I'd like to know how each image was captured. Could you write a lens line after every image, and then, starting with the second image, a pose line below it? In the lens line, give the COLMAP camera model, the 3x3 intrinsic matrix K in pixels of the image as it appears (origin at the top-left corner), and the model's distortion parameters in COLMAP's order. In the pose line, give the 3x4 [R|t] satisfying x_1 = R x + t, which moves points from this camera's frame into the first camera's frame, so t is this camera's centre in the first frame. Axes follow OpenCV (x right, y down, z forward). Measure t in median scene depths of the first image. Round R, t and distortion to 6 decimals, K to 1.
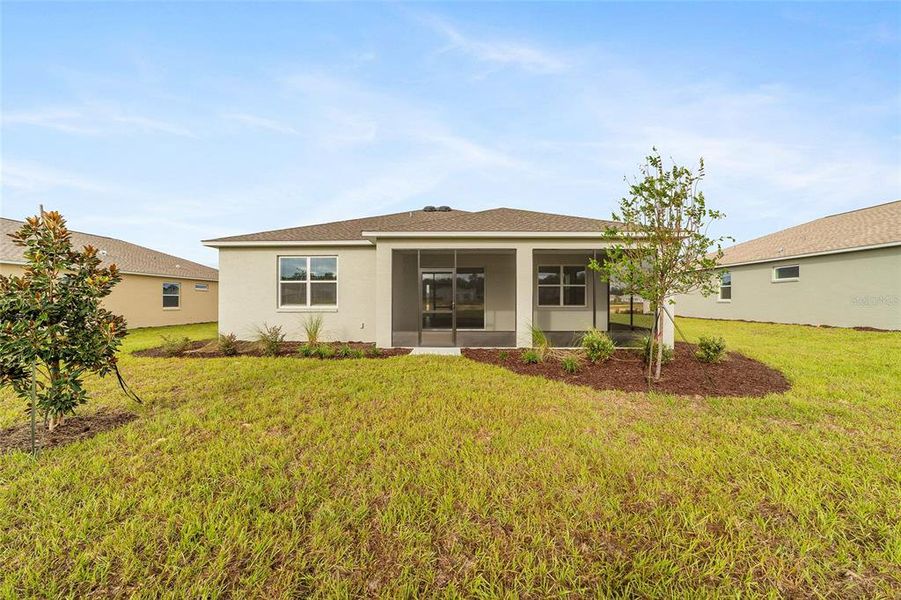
lens RADIAL K [[345.2, 0, 453.4], [0, 345.2, 296.0], [0, 0, 1]] dist [-0.009569, 0.001675]
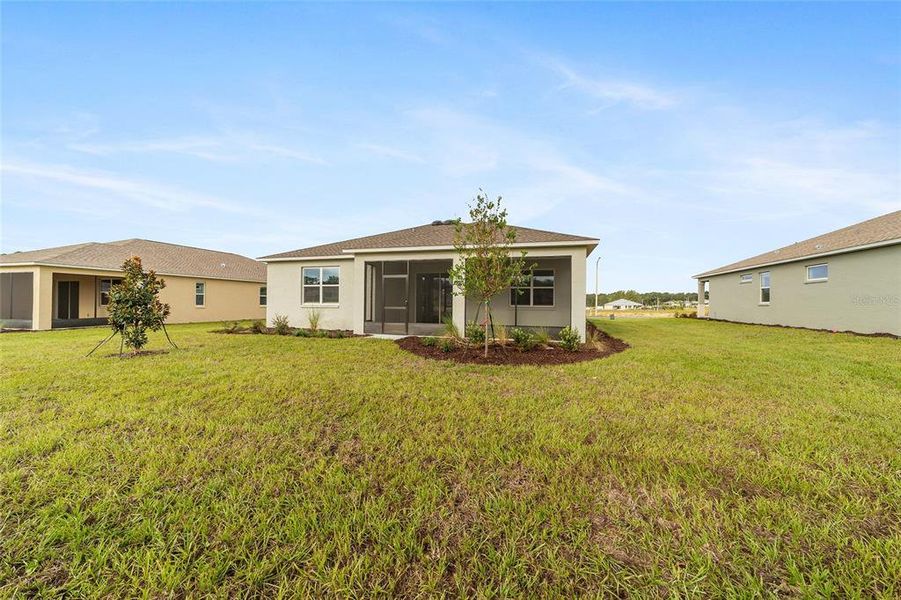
lens RADIAL K [[345.2, 0, 450.2], [0, 345.2, 298.2], [0, 0, 1]] dist [-0.009569, 0.001675]
pose [[0.967236, 0.003796, -0.253851, 0.459110], [-0.004162, 0.999991, -0.000902, 0.008038], [0.253845, 0.001929, 0.967243, -0.210000]]
